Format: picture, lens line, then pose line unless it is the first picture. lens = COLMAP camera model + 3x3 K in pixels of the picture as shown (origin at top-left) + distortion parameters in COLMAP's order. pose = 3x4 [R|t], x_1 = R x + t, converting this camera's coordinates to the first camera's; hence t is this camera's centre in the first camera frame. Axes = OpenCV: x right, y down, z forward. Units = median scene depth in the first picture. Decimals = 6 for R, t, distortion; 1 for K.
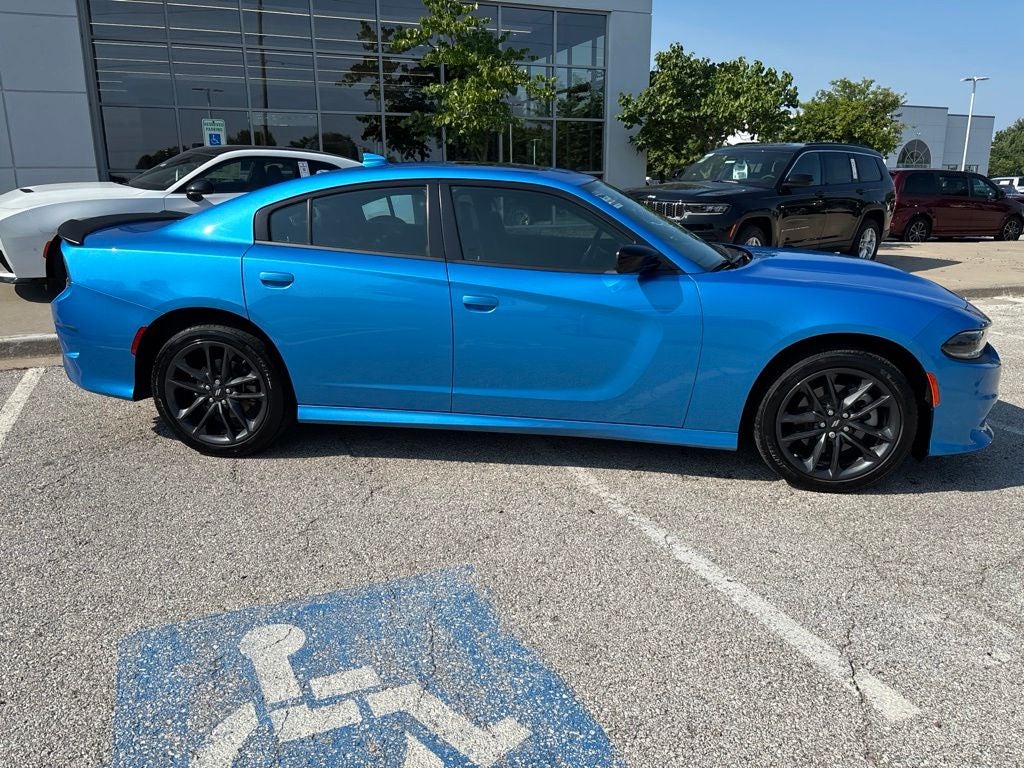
lens RADIAL K [[780.5, 0, 514.0], [0, 780.5, 386.2], [0, 0, 1]] dist [0.017854, 0.000340]
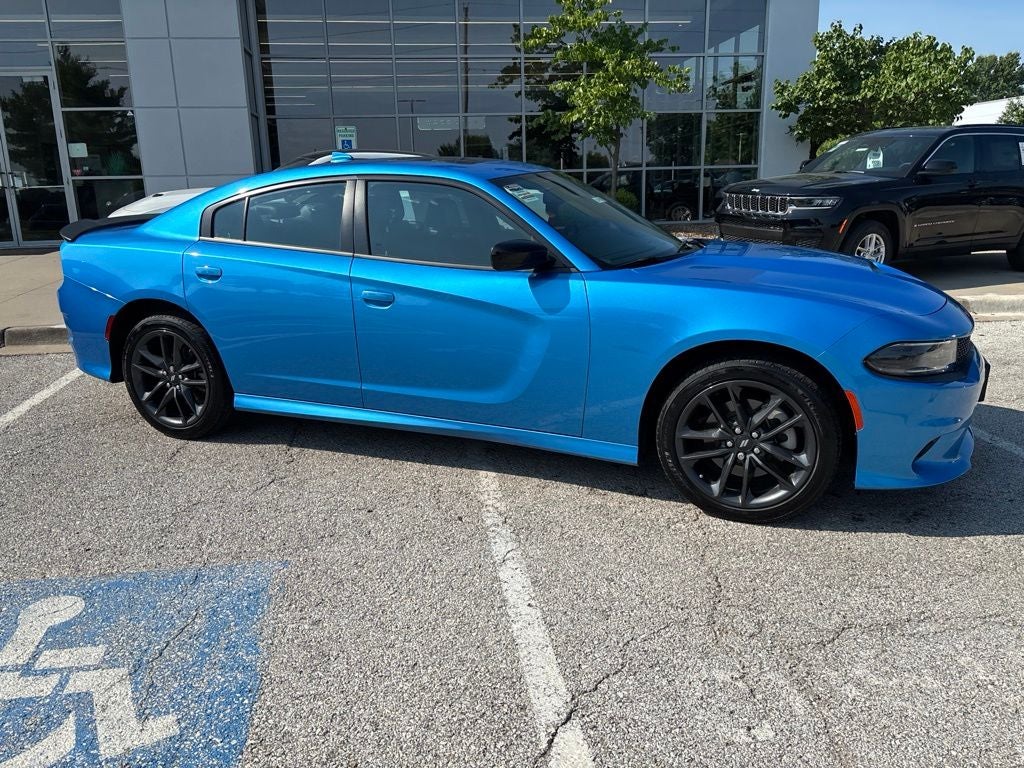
lens RADIAL K [[777.9, 0, 513.8], [0, 777.9, 383.4], [0, 0, 1]] dist [0.057389, -0.074916]
pose [[0.965264, 0.044880, -0.257395, 0.351022], [-0.045687, 0.998952, 0.002847, -0.009232], [0.257253, 0.009012, 0.966302, 0.079566]]
